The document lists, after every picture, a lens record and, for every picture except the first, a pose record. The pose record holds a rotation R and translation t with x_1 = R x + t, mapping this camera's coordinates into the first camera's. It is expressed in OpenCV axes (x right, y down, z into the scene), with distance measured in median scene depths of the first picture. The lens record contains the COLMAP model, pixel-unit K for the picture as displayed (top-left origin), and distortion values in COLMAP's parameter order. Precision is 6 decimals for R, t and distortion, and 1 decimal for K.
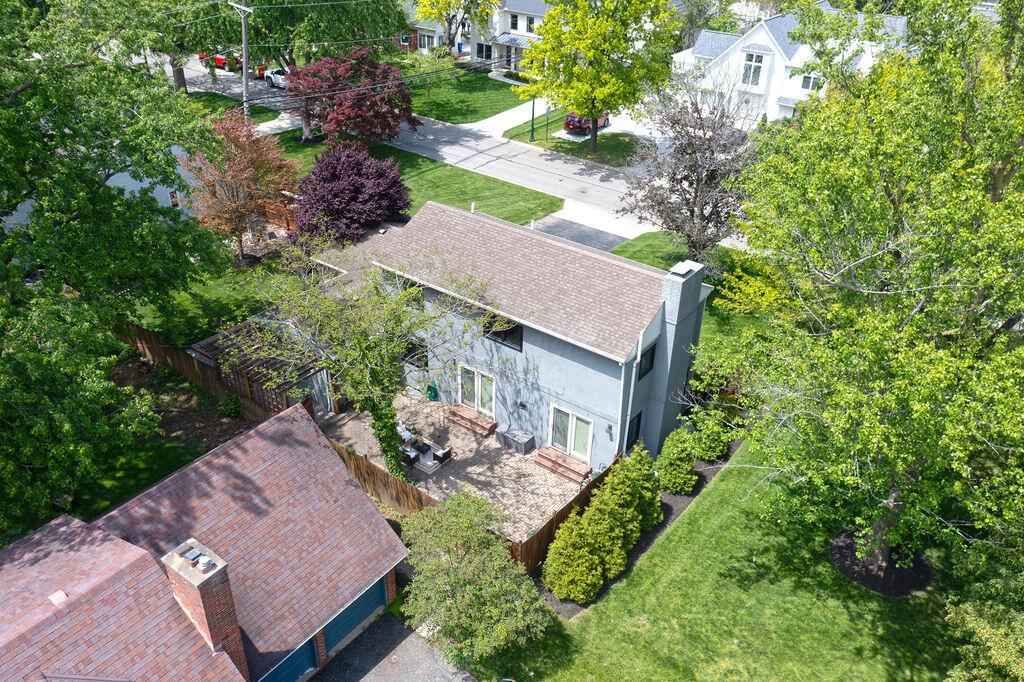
lens RADIAL K [[811.1, 0, 512.8], [0, 811.1, 320.9], [0, 0, 1]] dist [0.006584, 0.001909]
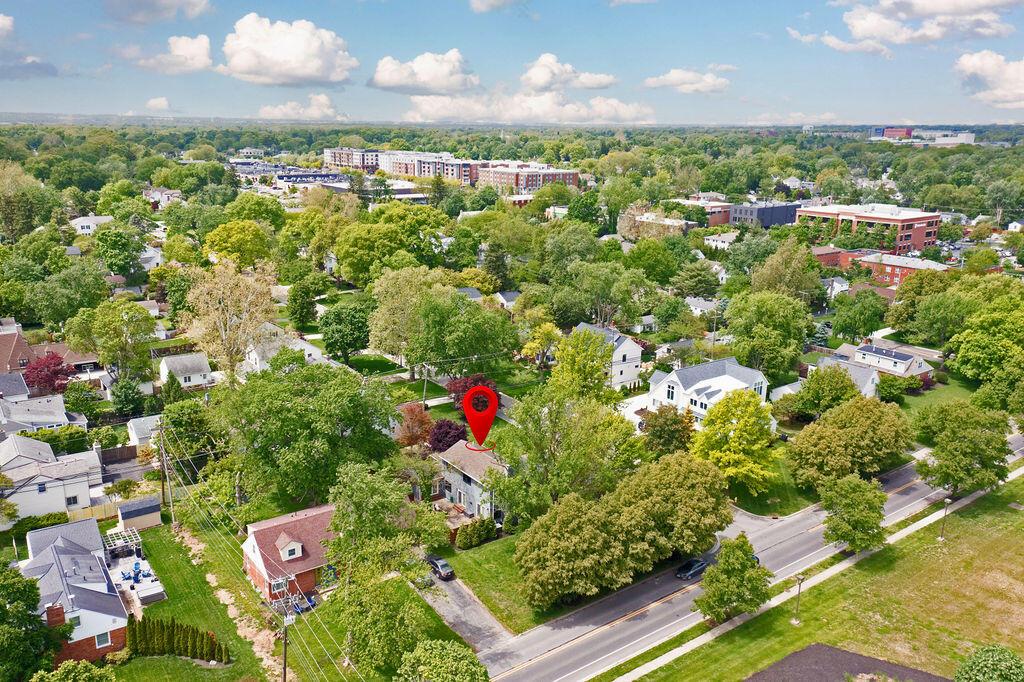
lens RADIAL K [[811.1, 0, 512.8], [0, 811.1, 320.9], [0, 0, 1]] dist [0.006584, 0.001909]
pose [[0.951373, 0.039176, -0.305540, 1.046594], [-0.129688, 0.950631, -0.281926, 0.279149], [0.279411, 0.307841, 0.909485, -1.976693]]
